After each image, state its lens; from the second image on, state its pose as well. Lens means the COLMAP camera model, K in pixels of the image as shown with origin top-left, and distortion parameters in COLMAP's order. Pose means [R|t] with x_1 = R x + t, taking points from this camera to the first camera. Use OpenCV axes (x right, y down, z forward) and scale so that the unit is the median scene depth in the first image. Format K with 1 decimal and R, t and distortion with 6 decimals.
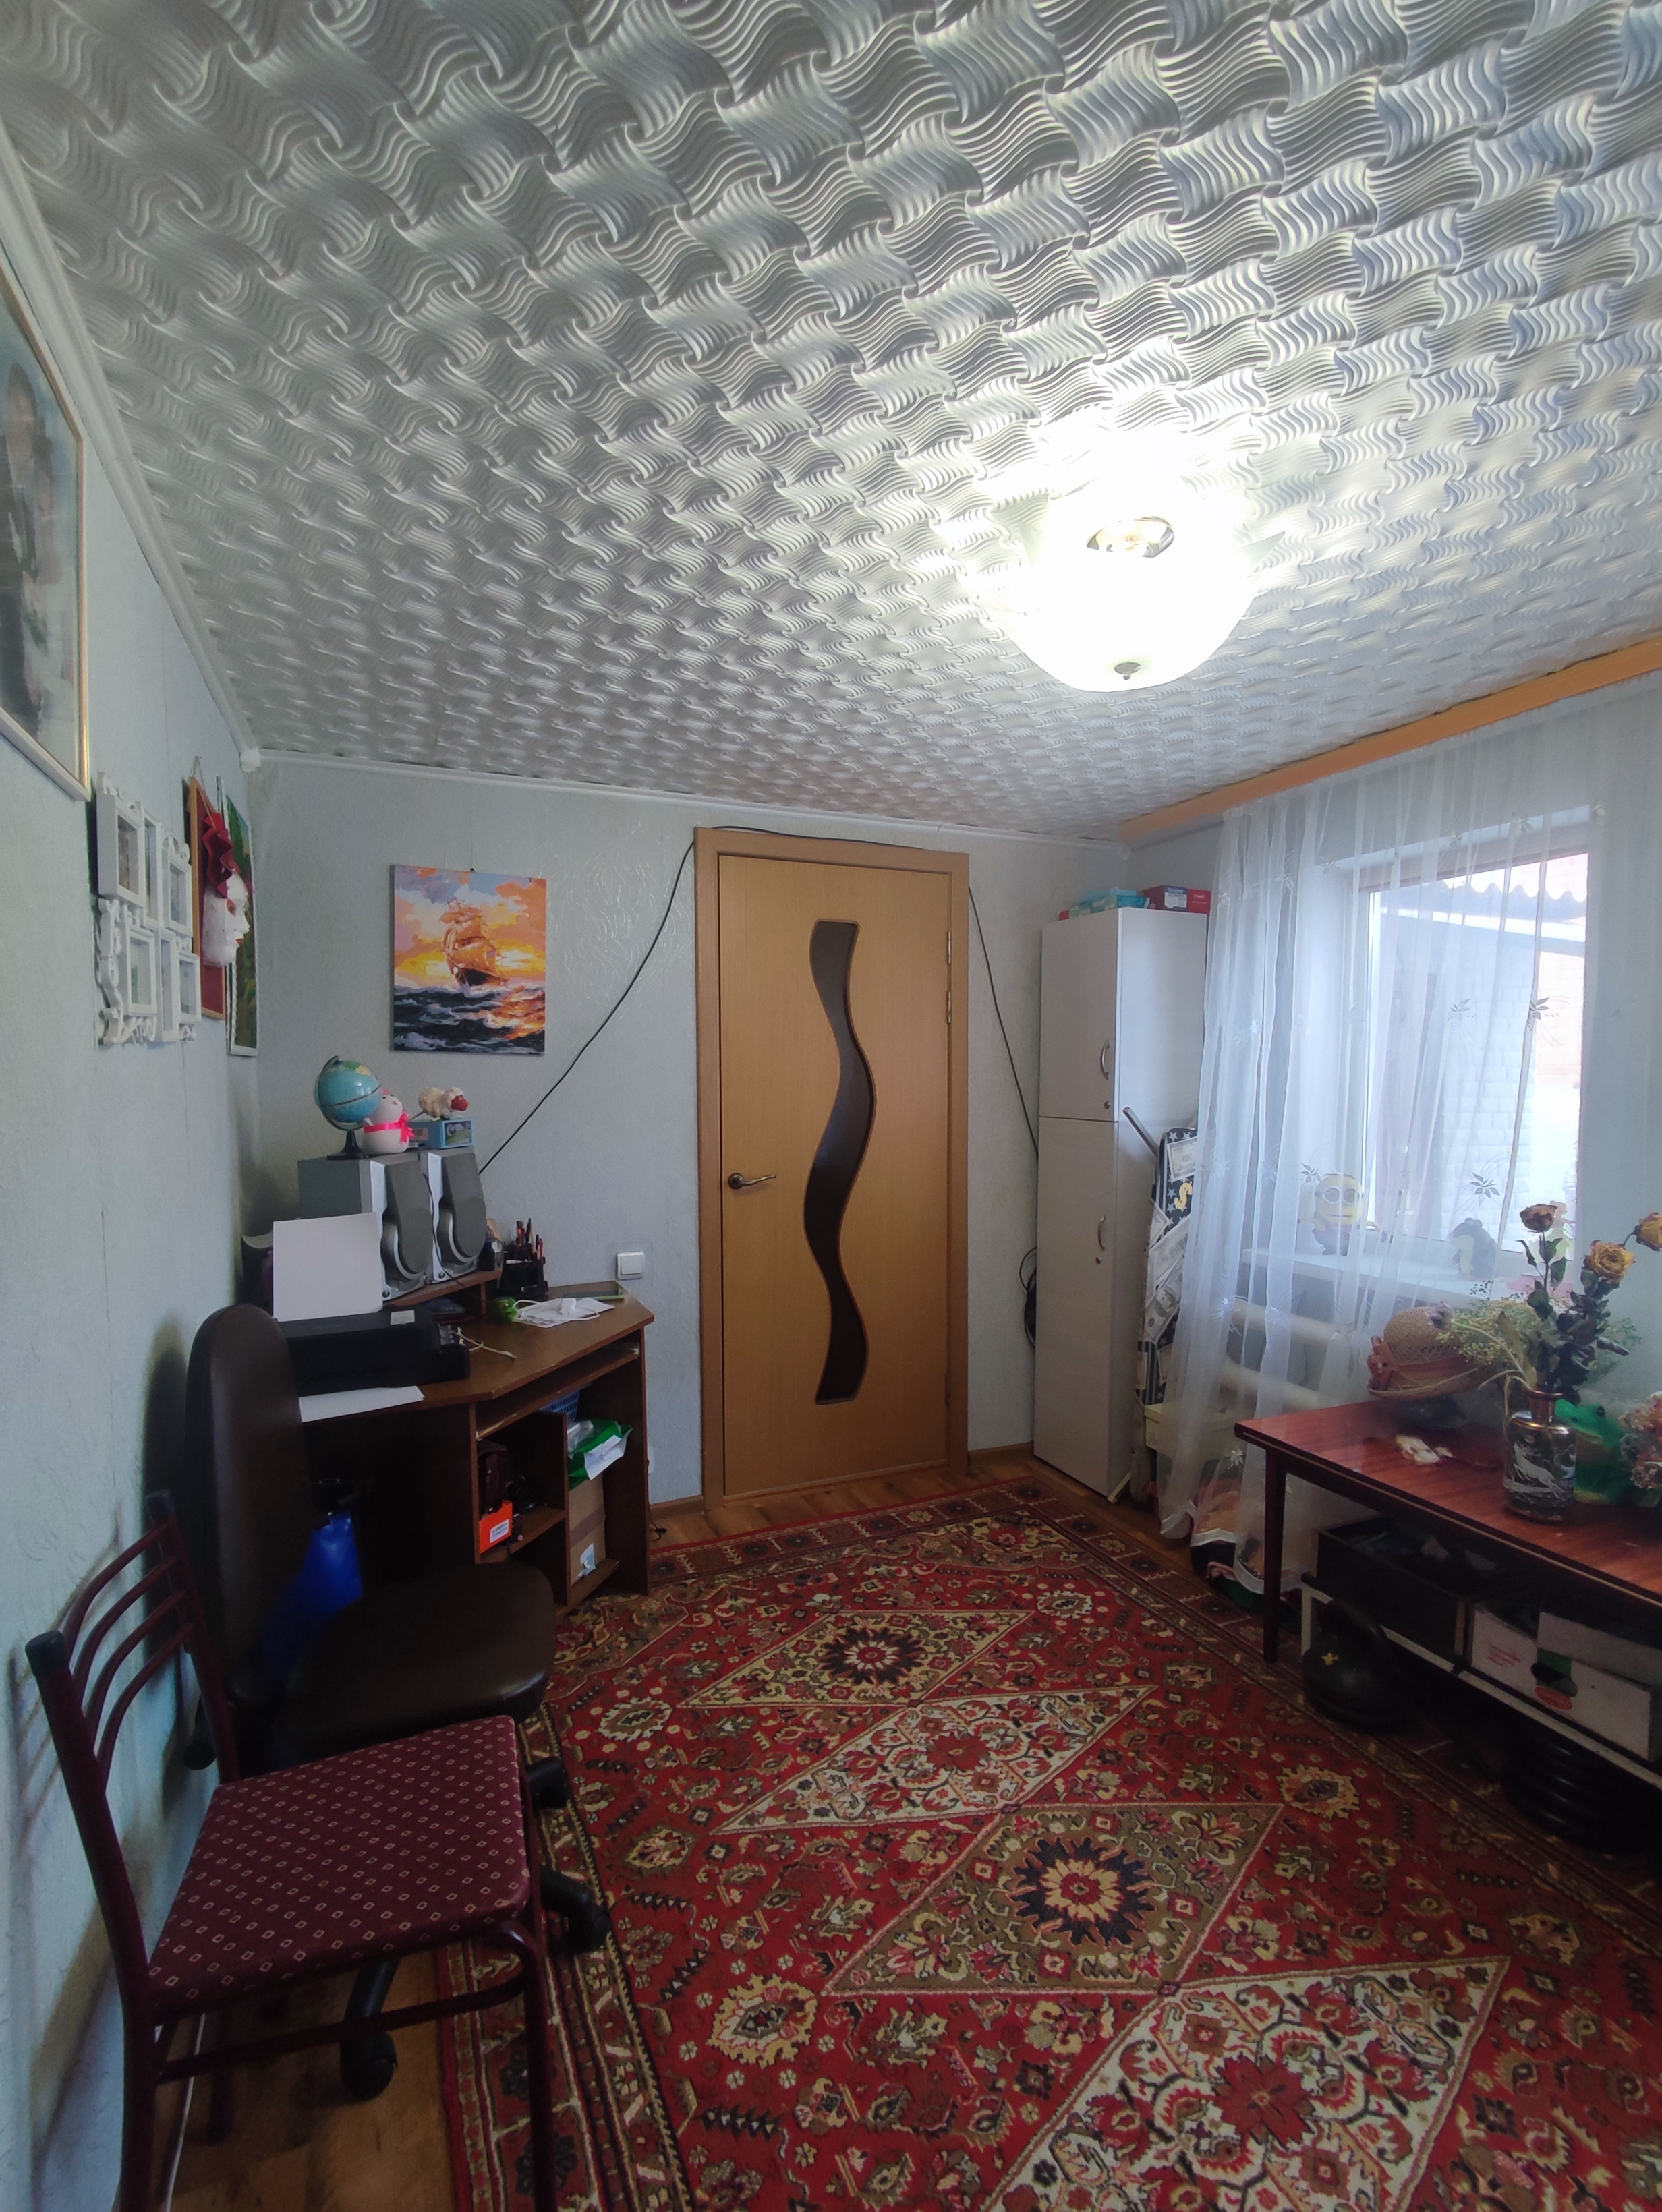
lens RADIAL K [[1011.8, 0, 815.8], [0, 1011.8, 1125.8], [0, 0, 1]] dist [-0.006926, 0.004869]
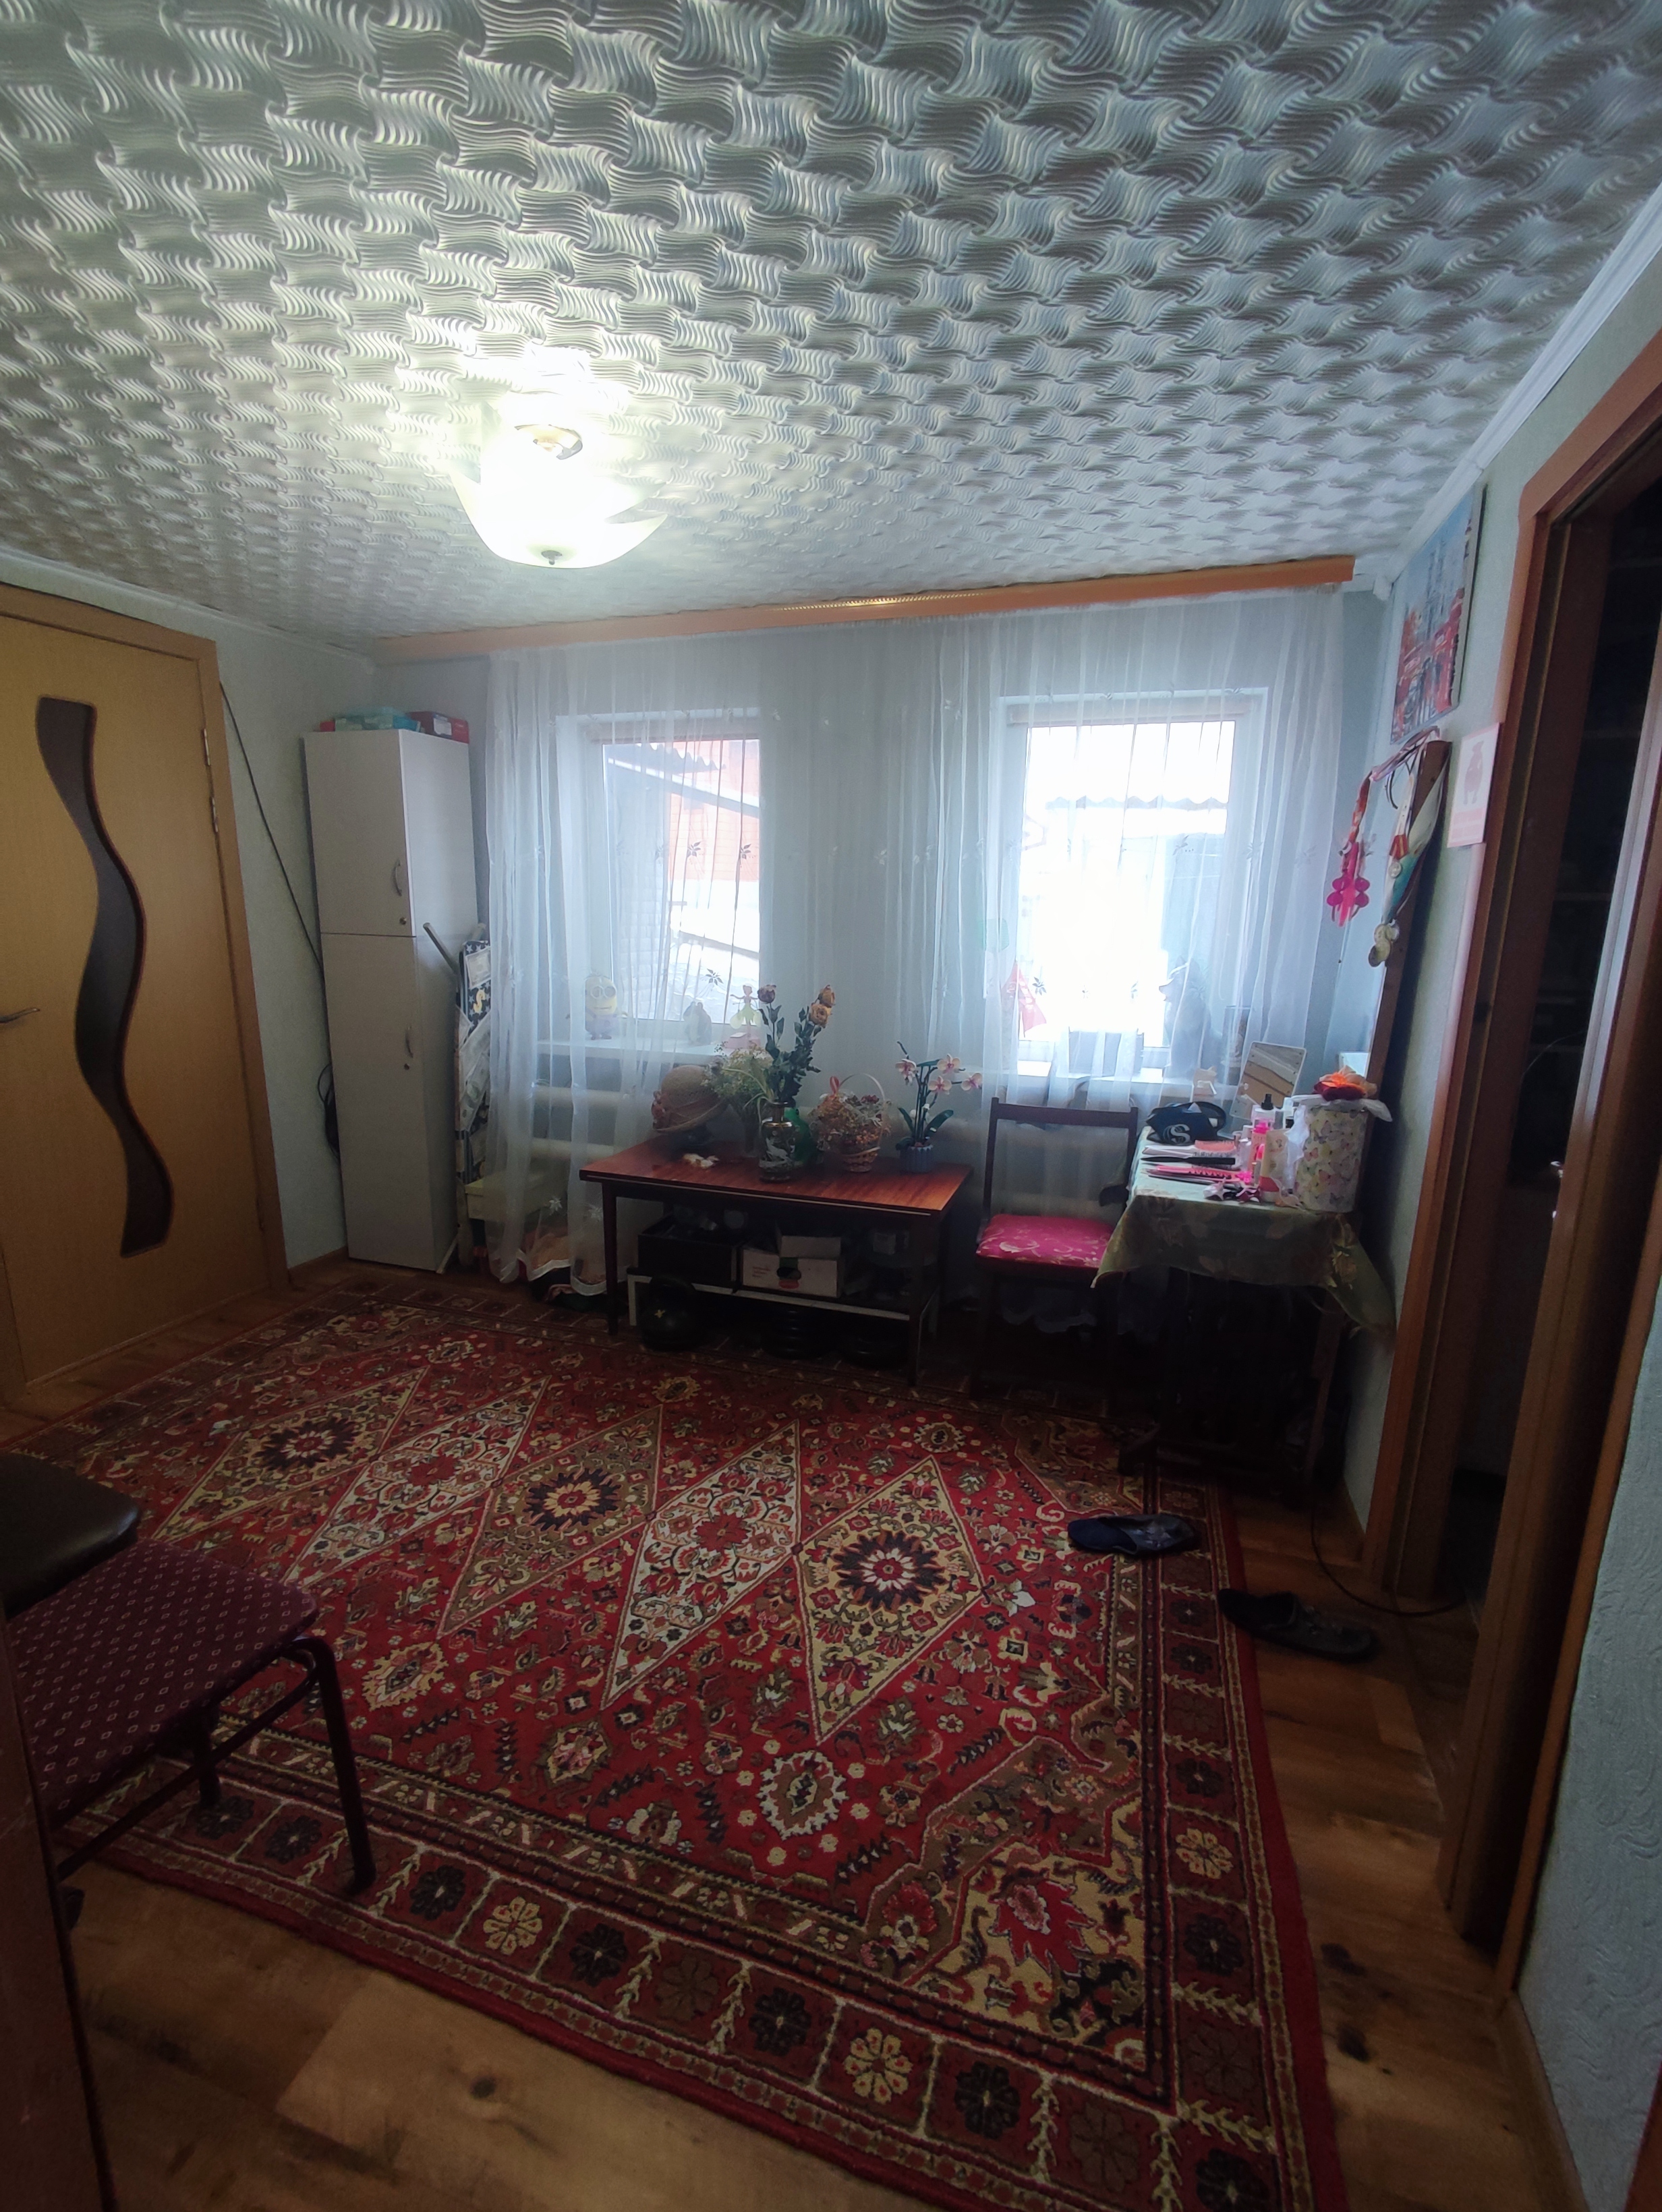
lens RADIAL K [[1011.8, 0, 816.7], [0, 1011.8, 1128.5], [0, 0, 1]] dist [-0.006926, 0.004869]
pose [[0.666882, -0.158436, 0.728125, -0.361665], [0.022106, 0.980911, 0.193195, -0.003415], [-0.744835, -0.112743, 0.657655, -0.086122]]
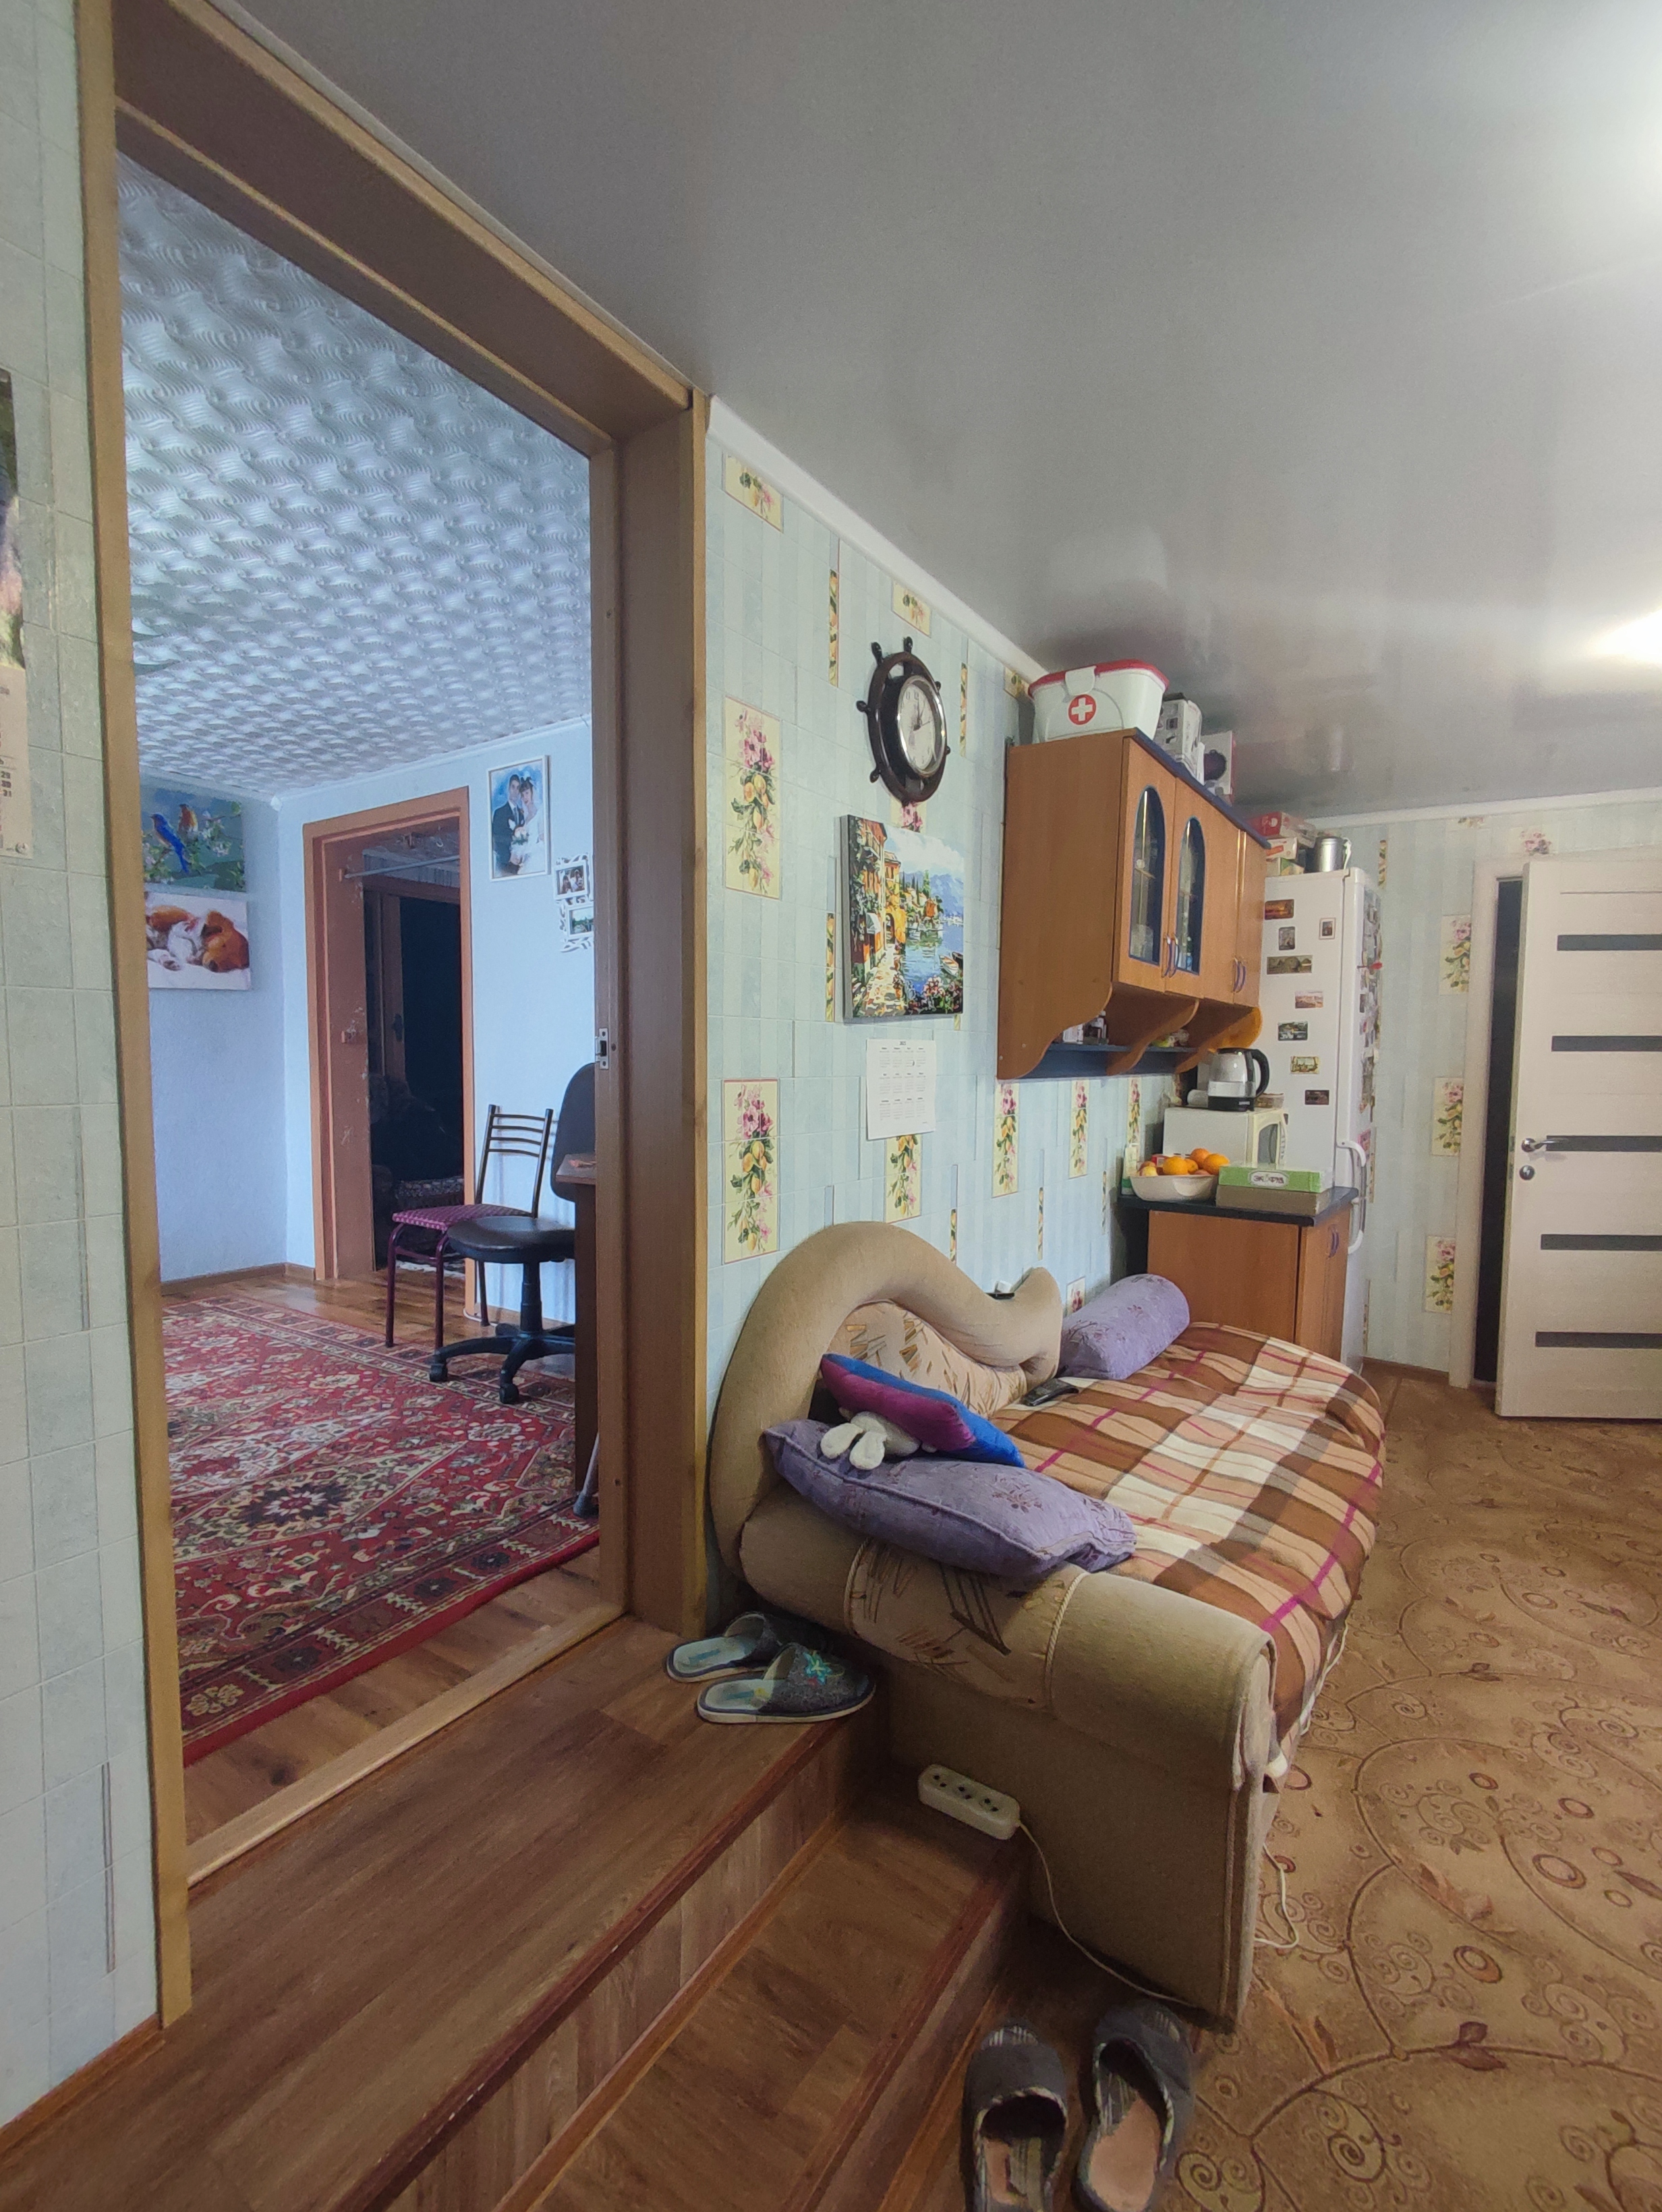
lens RADIAL K [[1011.8, 0, 814.0], [0, 1011.8, 1128.2], [0, 0, 1]] dist [-0.006926, 0.004869]
pose [[-0.839140, 0.035469, -0.542757, 0.173569], [-0.030864, 0.993159, 0.112621, 0.044258], [0.543039, 0.111256, -0.832305, 2.344875]]
